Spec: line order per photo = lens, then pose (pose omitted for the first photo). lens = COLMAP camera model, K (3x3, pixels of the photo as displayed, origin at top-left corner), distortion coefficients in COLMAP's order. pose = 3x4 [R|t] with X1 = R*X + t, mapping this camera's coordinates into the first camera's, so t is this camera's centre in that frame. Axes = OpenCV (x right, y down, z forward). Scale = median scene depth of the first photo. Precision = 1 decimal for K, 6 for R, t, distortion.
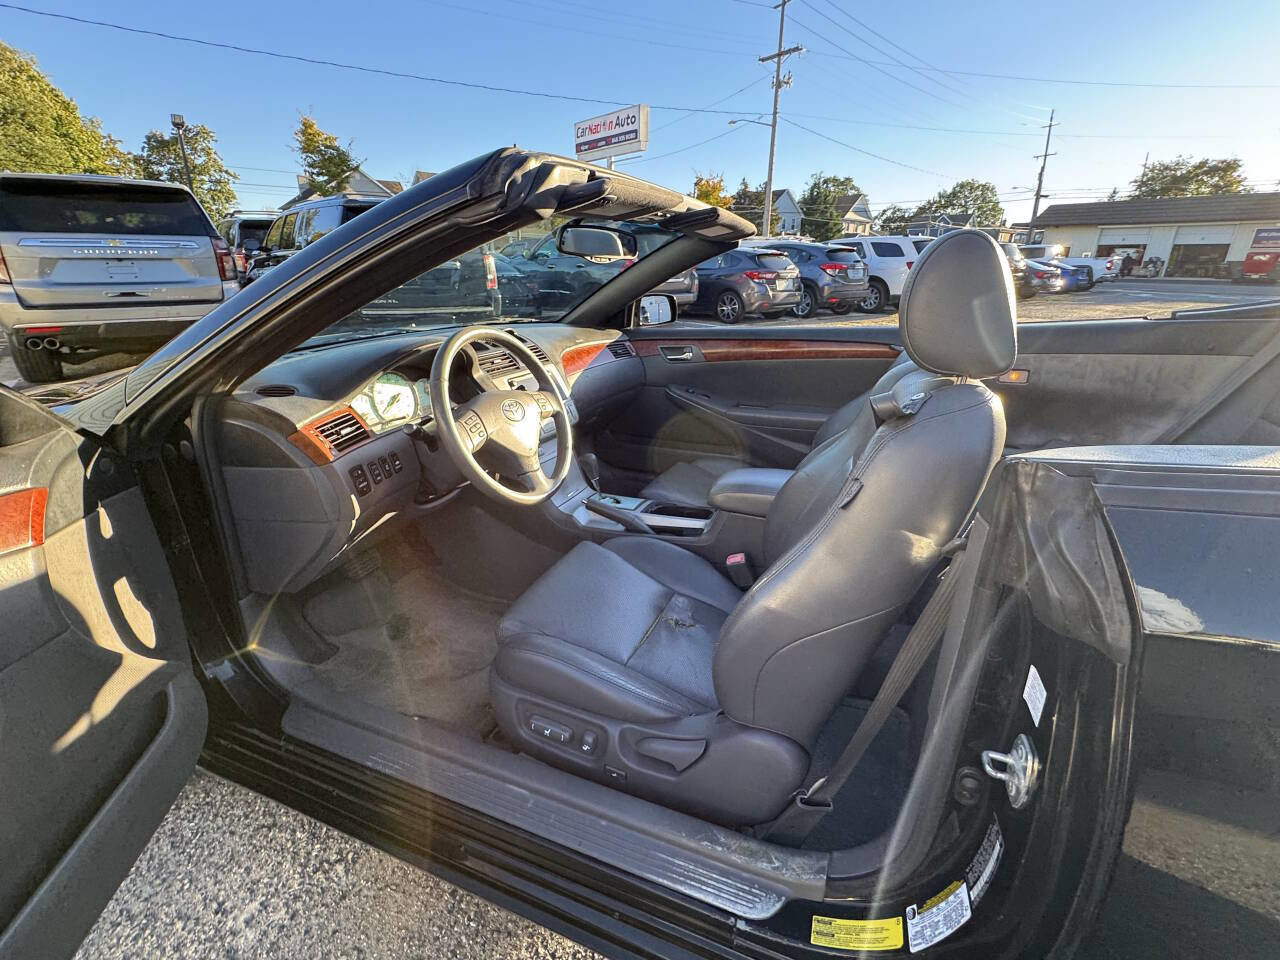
lens RADIAL K [[584.8, 0, 637.7], [0, 584.8, 481.2], [0, 0, 1]] dist [-0.004796, 0.001089]
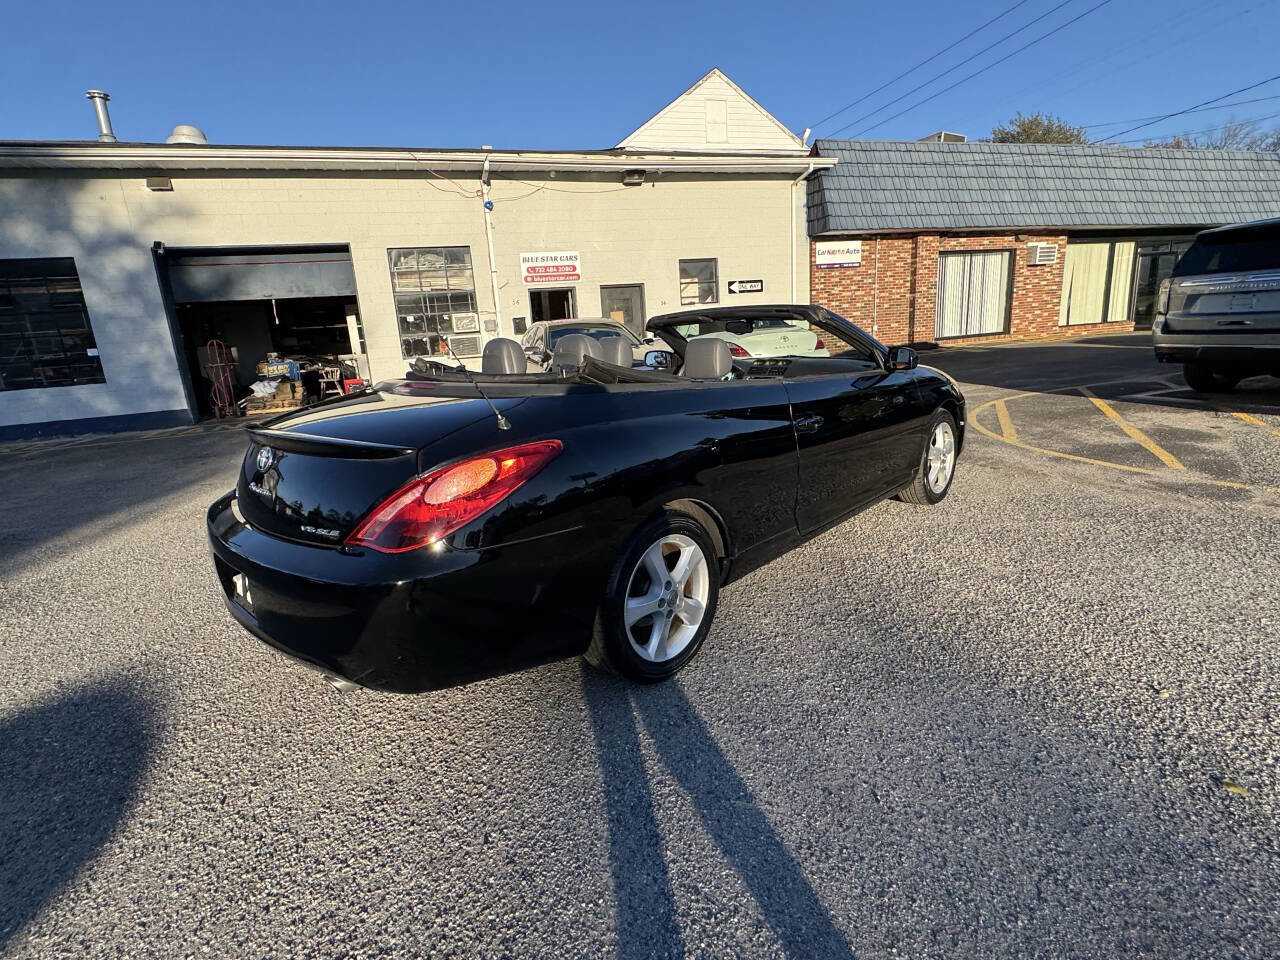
lens RADIAL K [[640.0, 0, 644.6], [0, 640.0, 482.3], [0, 0, 1]] dist [-0.001051, -0.000648]
pose [[-0.348597, 0.244393, -0.904849, 0.295505], [-0.267817, 0.899183, 0.346040, -0.069794], [0.898195, 0.362963, -0.248000, 0.165715]]
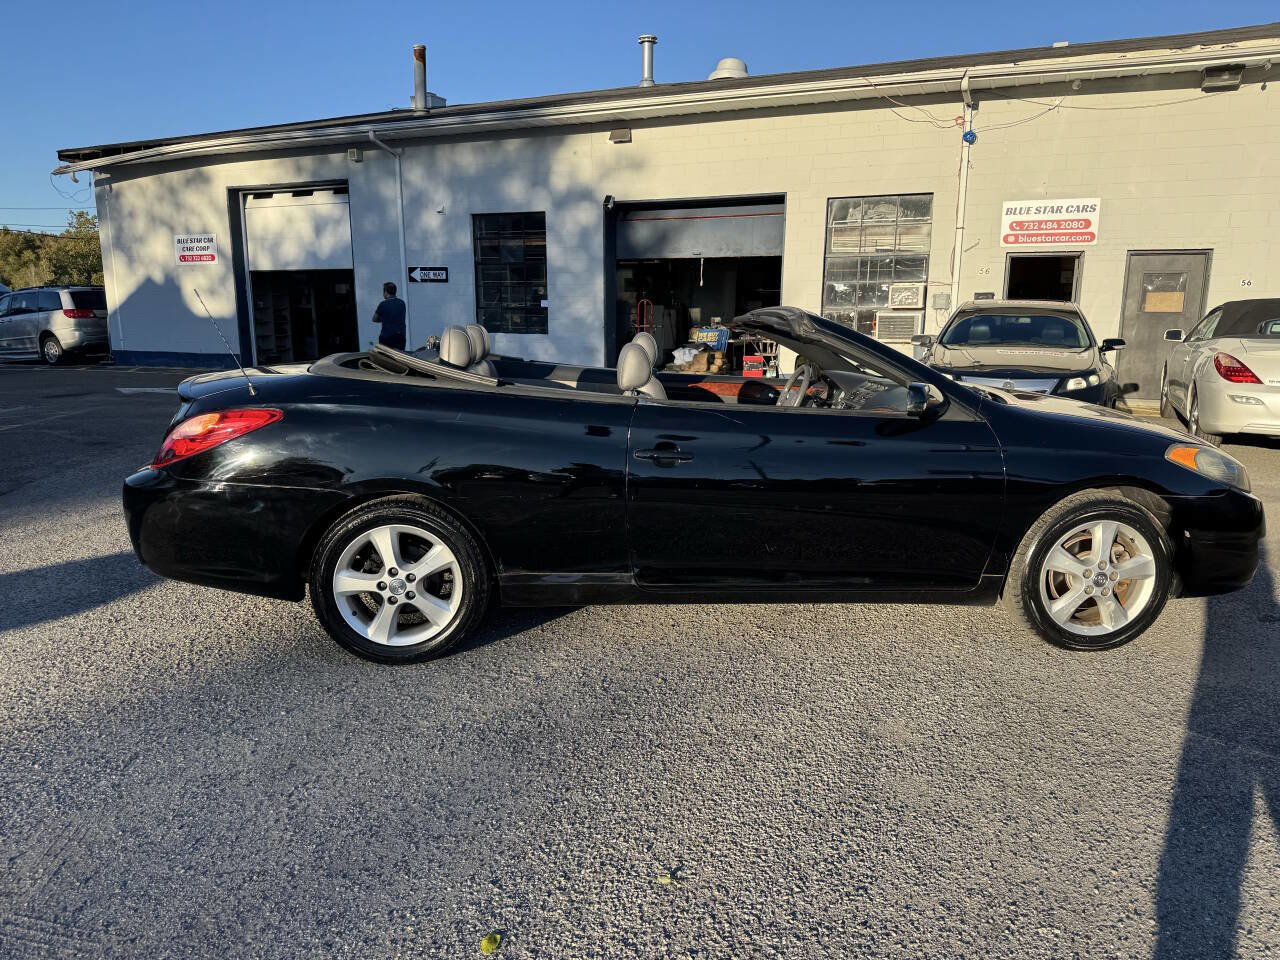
lens RADIAL K [[905.4, 0, 646.4], [0, 905.4, 485.1], [0, 0, 1]] dist [0.055322, -0.069409]
pose [[-0.895143, 0.075618, -0.439319, 0.184971], [-0.165504, 0.858693, 0.485030, -0.144573], [0.413917, 0.506880, -0.756138, 0.354749]]
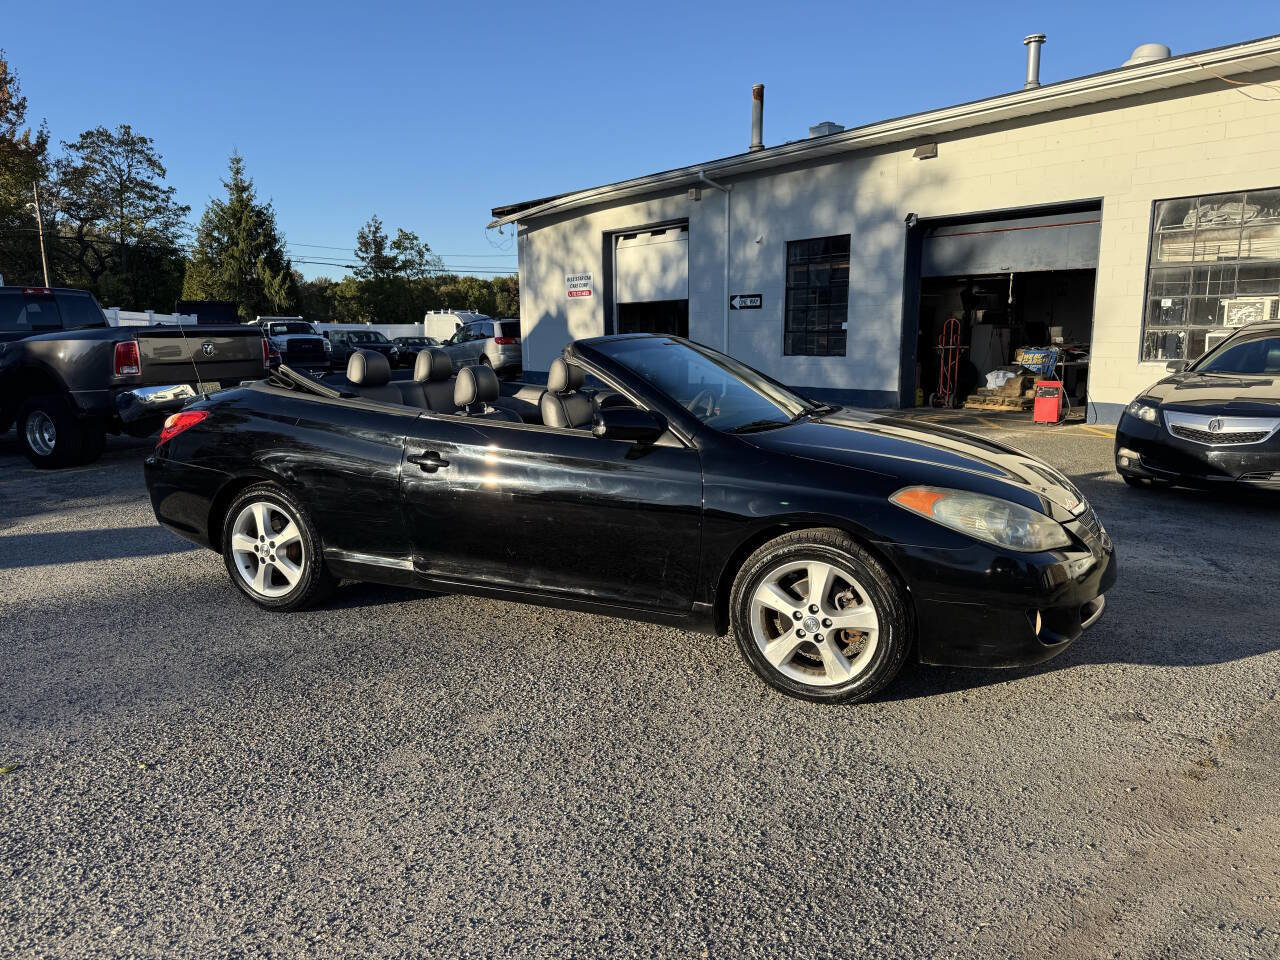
lens RADIAL K [[905.4, 0, 636.8], [0, 905.4, 492.5], [0, 0, 1]] dist [0.055322, -0.069409]
pose [[-0.998950, -0.008446, 0.045038, -0.020469], [0.015678, 0.860545, 0.509133, -0.172015], [-0.043057, 0.509304, -0.859509, 0.420327]]
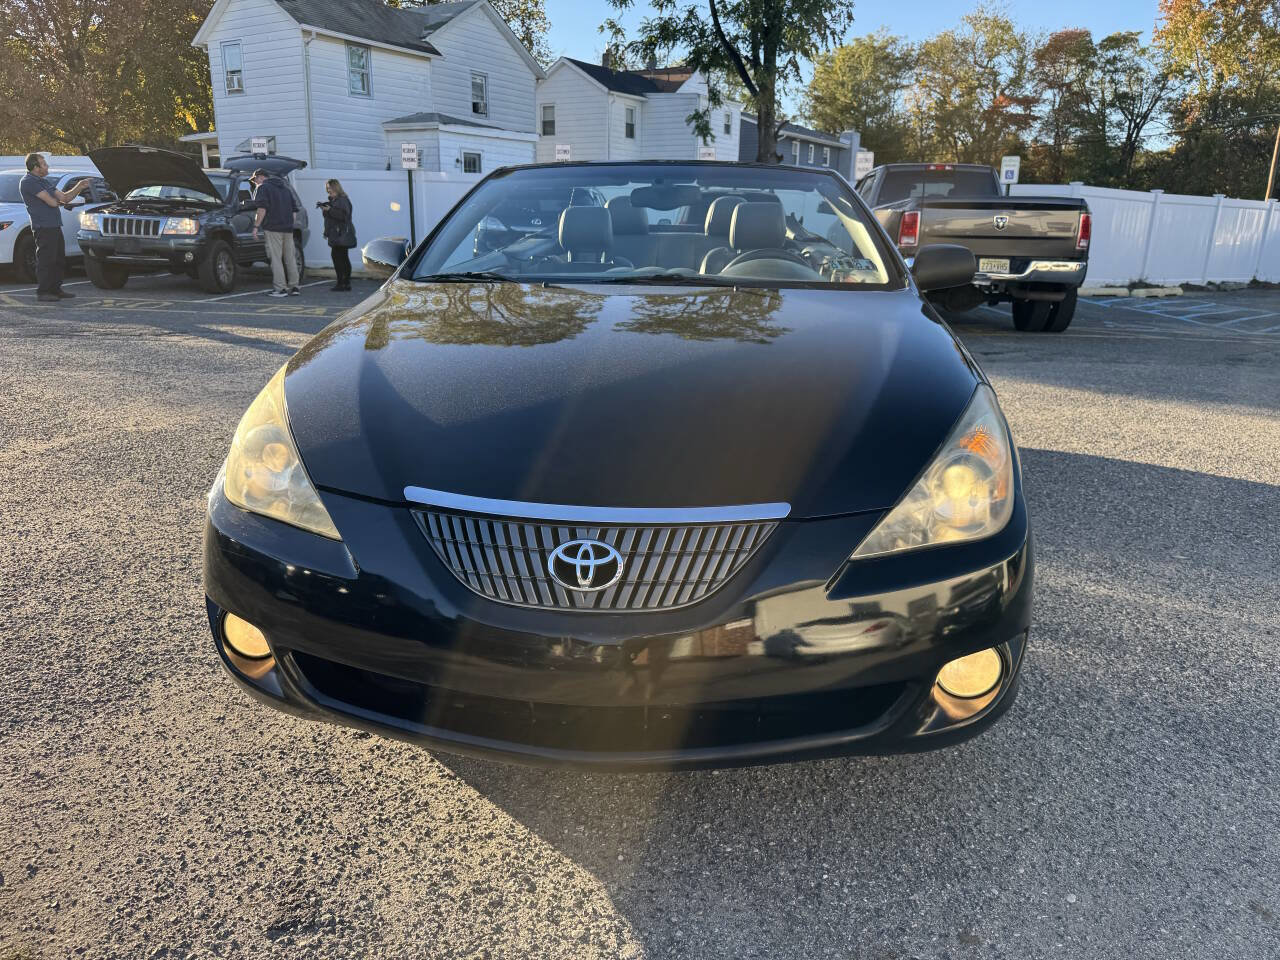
lens RADIAL K [[905.4, 0, 628.0], [0, 905.4, 484.4], [0, 0, 1]] dist [0.055322, -0.069409]
pose [[-0.295085, -0.281235, 0.913144, -0.251678], [0.311640, 0.875107, 0.370228, -0.070435], [-0.903219, 0.393821, -0.170587, 0.189974]]
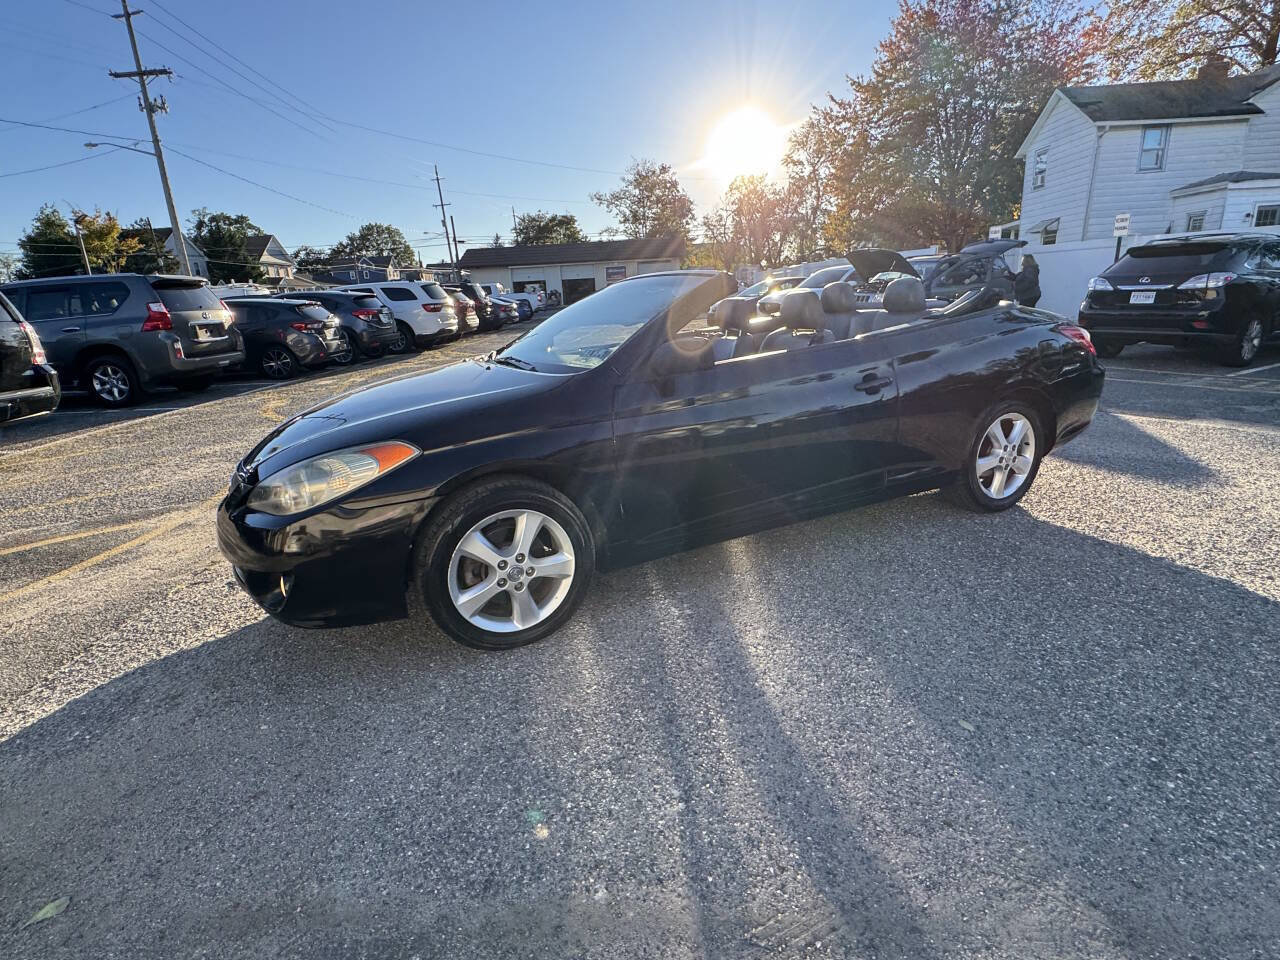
lens RADIAL K [[640.0, 0, 635.0], [0, 640.0, 487.6], [0, 0, 1]] dist [-0.001051, -0.000648]
pose [[0.667564, -0.253178, 0.700185, -0.202717], [0.308919, 0.949829, 0.048919, 0.013693], [-0.677441, 0.183644, 0.712283, -0.057312]]
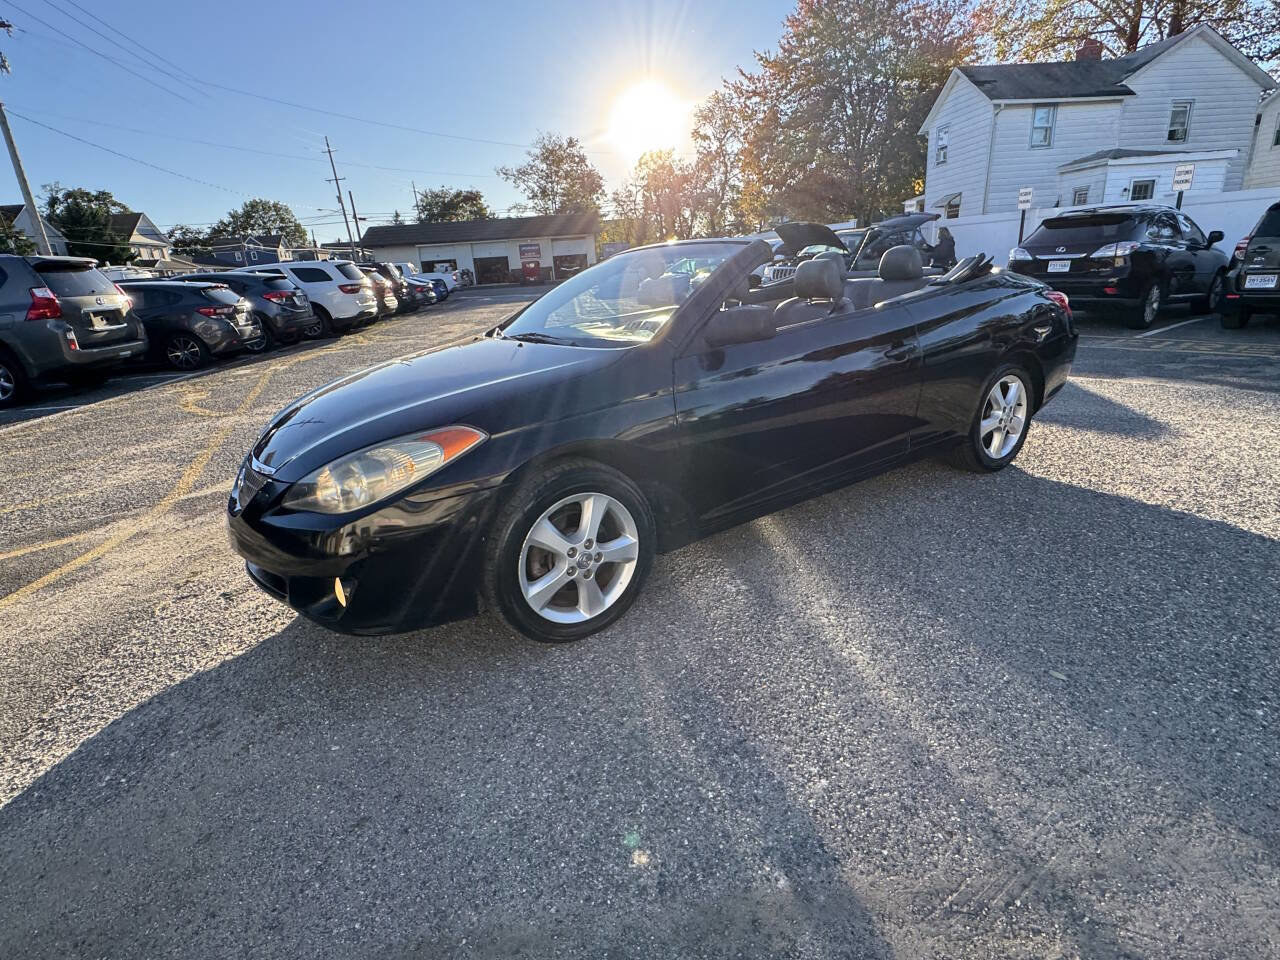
lens RADIAL K [[640.0, 0, 634.8], [0, 640.0, 489.1], [0, 0, 1]] dist [-0.001051, -0.000648]
pose [[0.562327, -0.310826, 0.766274, -0.222672], [0.349278, 0.929225, 0.120608, 0.001368], [-0.749529, 0.199822, 0.631093, -0.023404]]
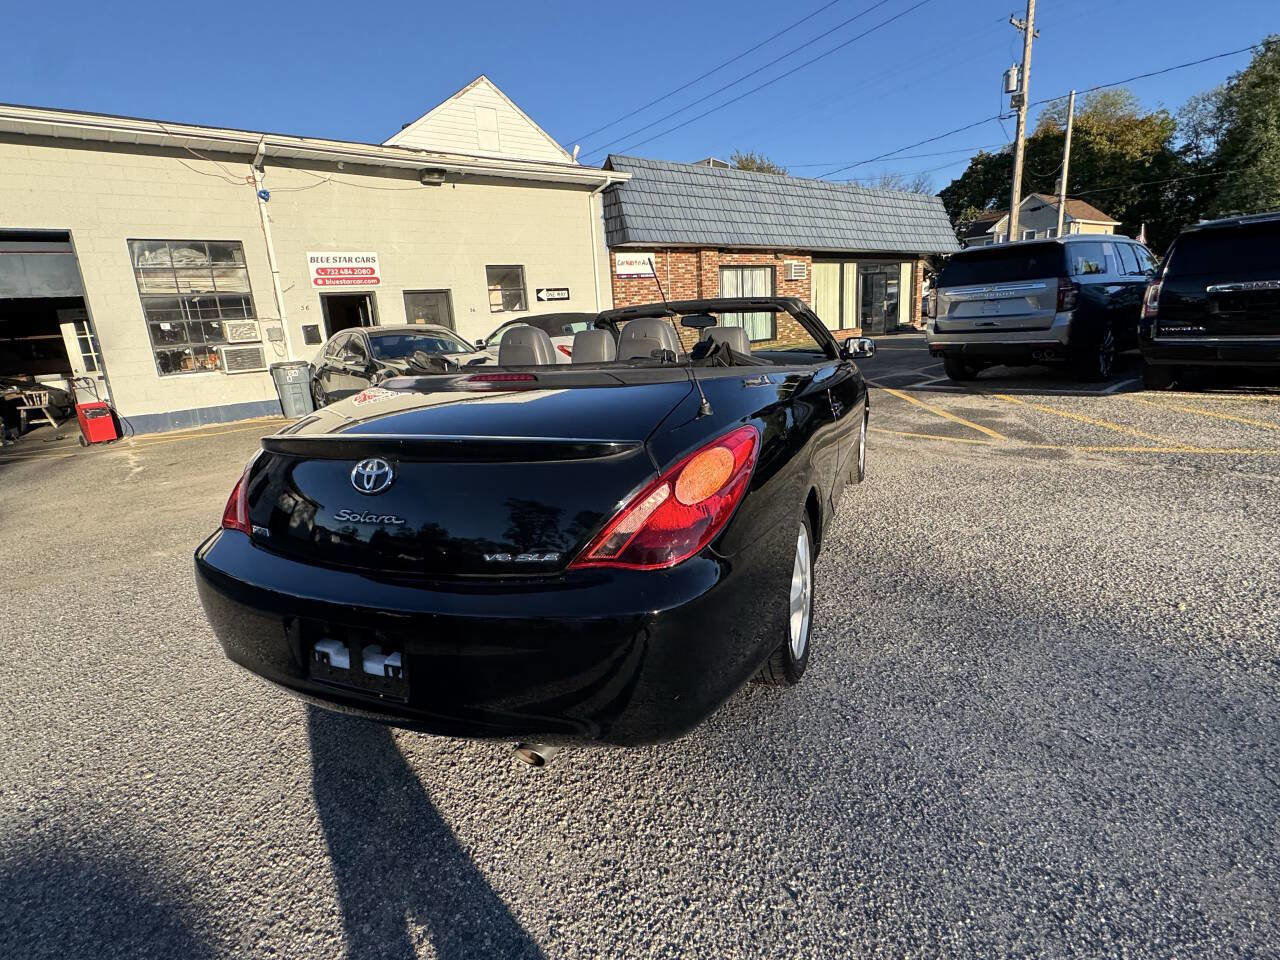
lens RADIAL K [[640.0, 0, 641.5], [0, 640.0, 478.0], [0, 0, 1]] dist [-0.001051, -0.000648]
pose [[0.006790, 0.236221, -0.971676, 0.297151], [-0.285196, 0.931798, 0.224534, -0.033890], [0.958445, 0.275593, 0.073696, 0.076221]]
